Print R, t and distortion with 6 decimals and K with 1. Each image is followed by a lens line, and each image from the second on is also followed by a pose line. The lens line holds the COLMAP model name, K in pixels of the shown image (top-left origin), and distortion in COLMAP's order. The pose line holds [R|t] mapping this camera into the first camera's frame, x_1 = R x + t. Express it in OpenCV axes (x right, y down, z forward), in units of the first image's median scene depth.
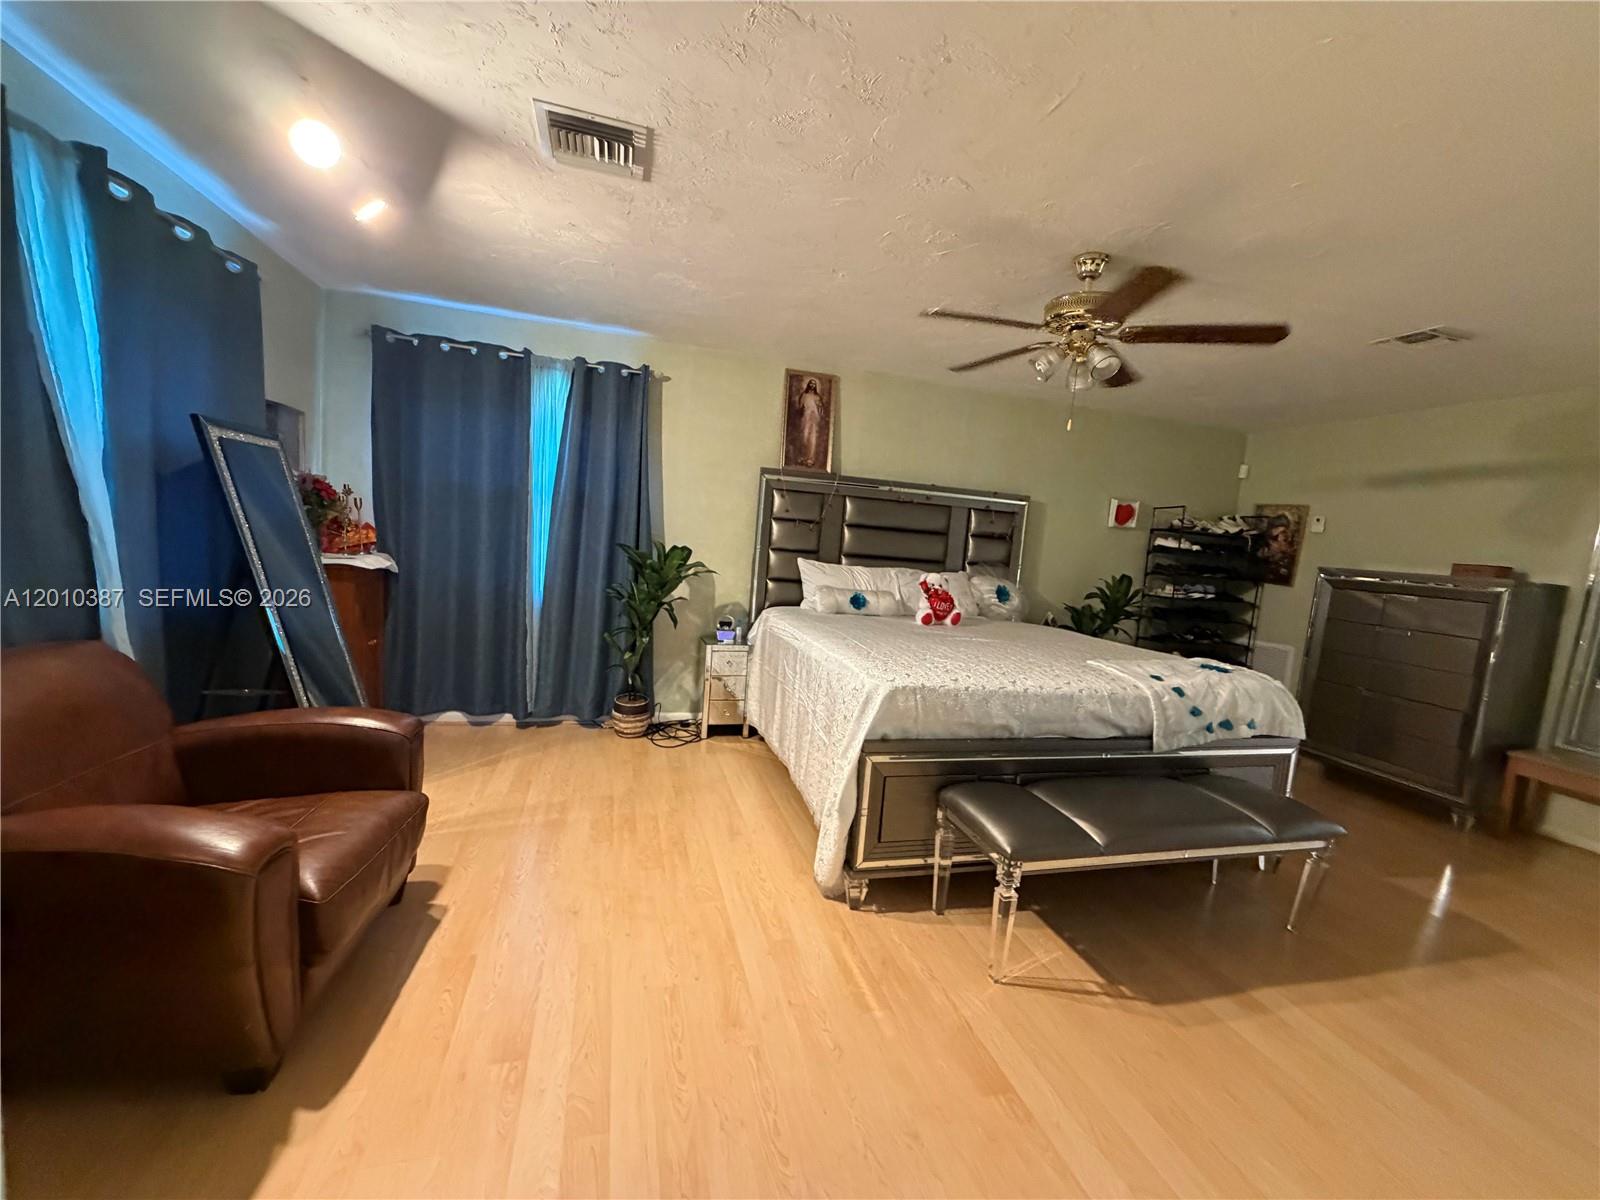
lens RADIAL K [[639.9, 0, 795.7], [0, 639.9, 605.5], [0, 0, 1]] dist [0.000301, 0.000049]
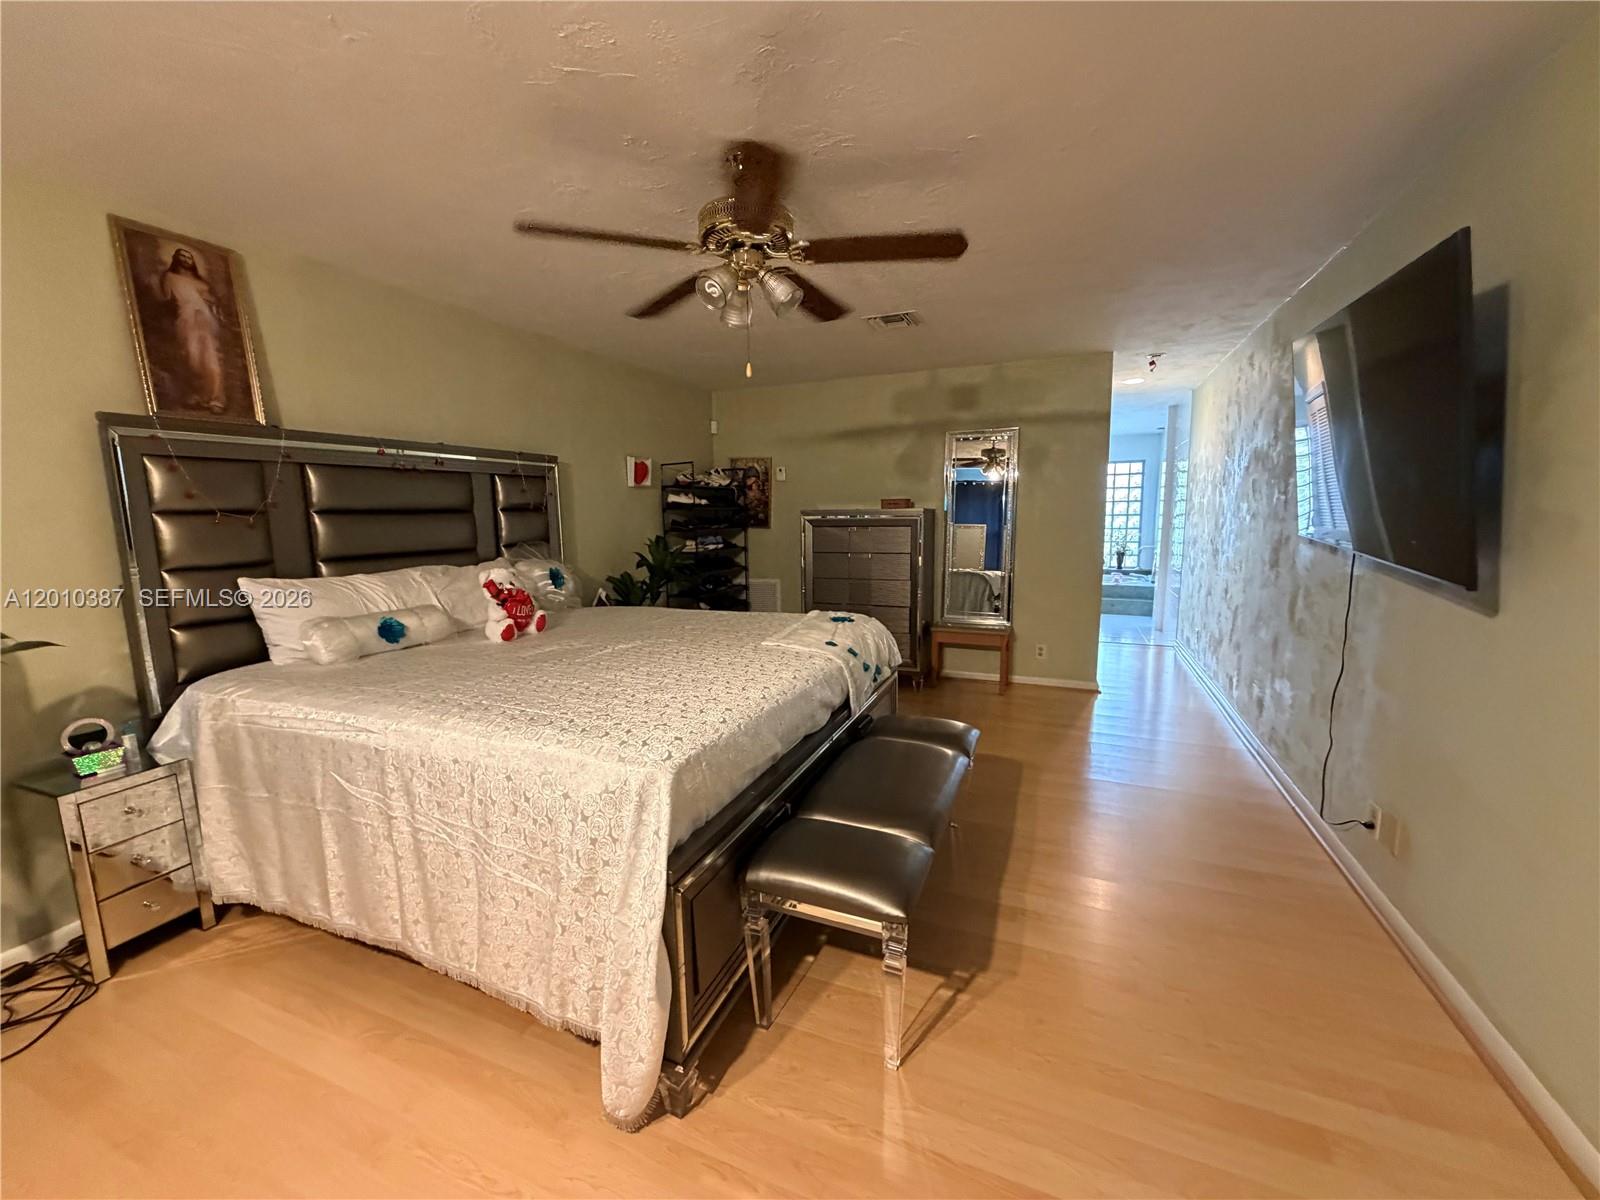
lens RADIAL K [[639.9, 0, 800.3], [0, 639.9, 603.4], [0, 0, 1]] dist [0.000301, 0.000049]
pose [[0.616653, -0.201298, 0.761064, -0.123121], [0.150436, 0.979072, 0.137069, -0.055658], [-0.772727, 0.029967, 0.634030, 0.263290]]
